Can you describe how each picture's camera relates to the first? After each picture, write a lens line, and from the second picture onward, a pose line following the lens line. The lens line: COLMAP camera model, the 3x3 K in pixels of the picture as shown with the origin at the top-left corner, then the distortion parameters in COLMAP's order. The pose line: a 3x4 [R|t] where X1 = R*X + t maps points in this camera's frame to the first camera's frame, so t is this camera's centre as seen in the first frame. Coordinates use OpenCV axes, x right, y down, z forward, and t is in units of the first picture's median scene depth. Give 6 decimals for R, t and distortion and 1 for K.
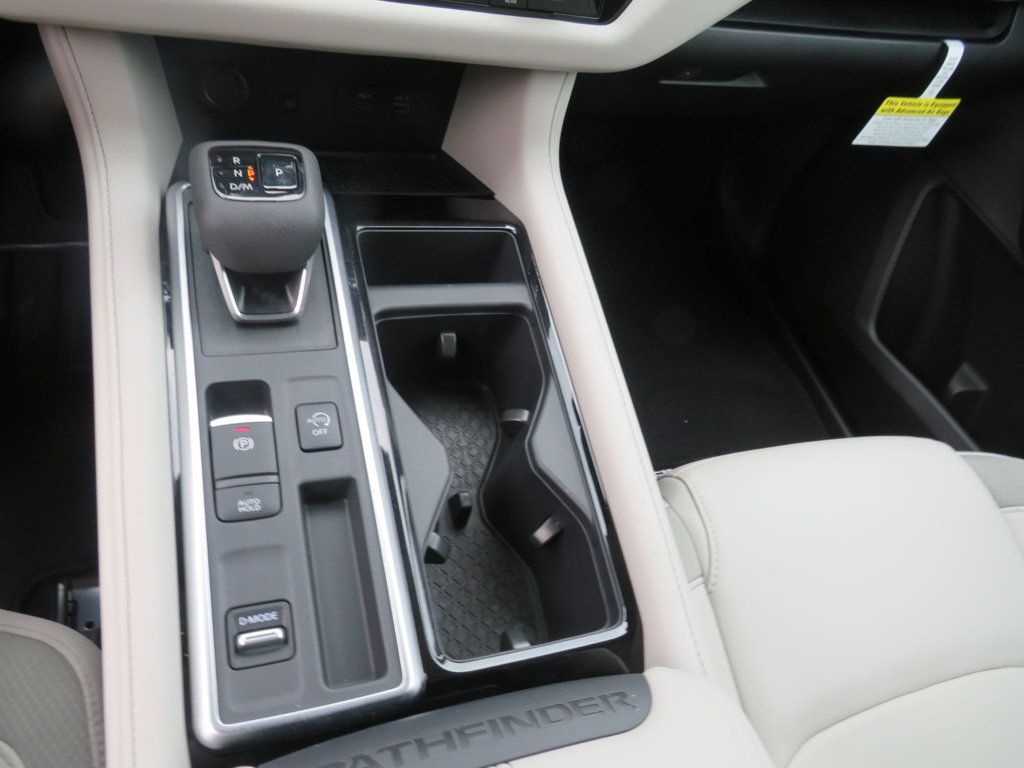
lens RADIAL K [[799.7, 0, 512.0], [0, 799.7, 384.0], [0, 0, 1]] dist [-0.050093, 0.049523]
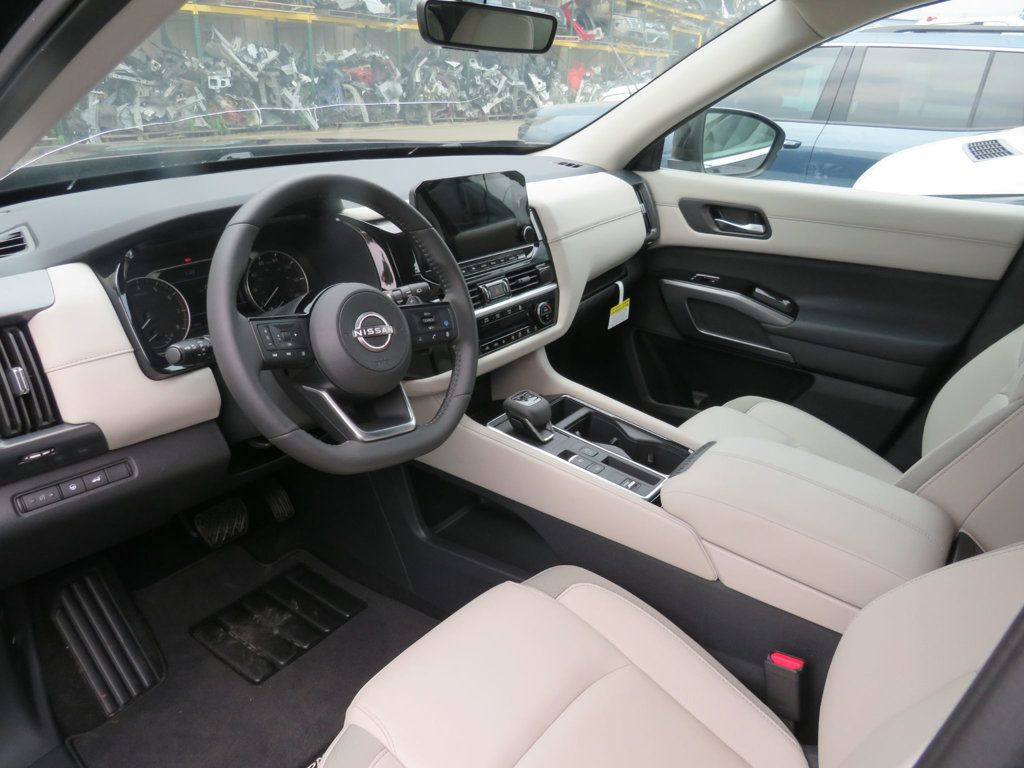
lens RADIAL K [[799.7, 0, 512.0], [0, 799.7, 384.0], [0, 0, 1]] dist [-0.050093, 0.049523]
pose [[0.780867, -0.433121, 0.450171, -1.060199], [0.569616, 0.789530, -0.228429, 0.231673], [-0.256486, 0.434797, 0.863230, -1.038305]]
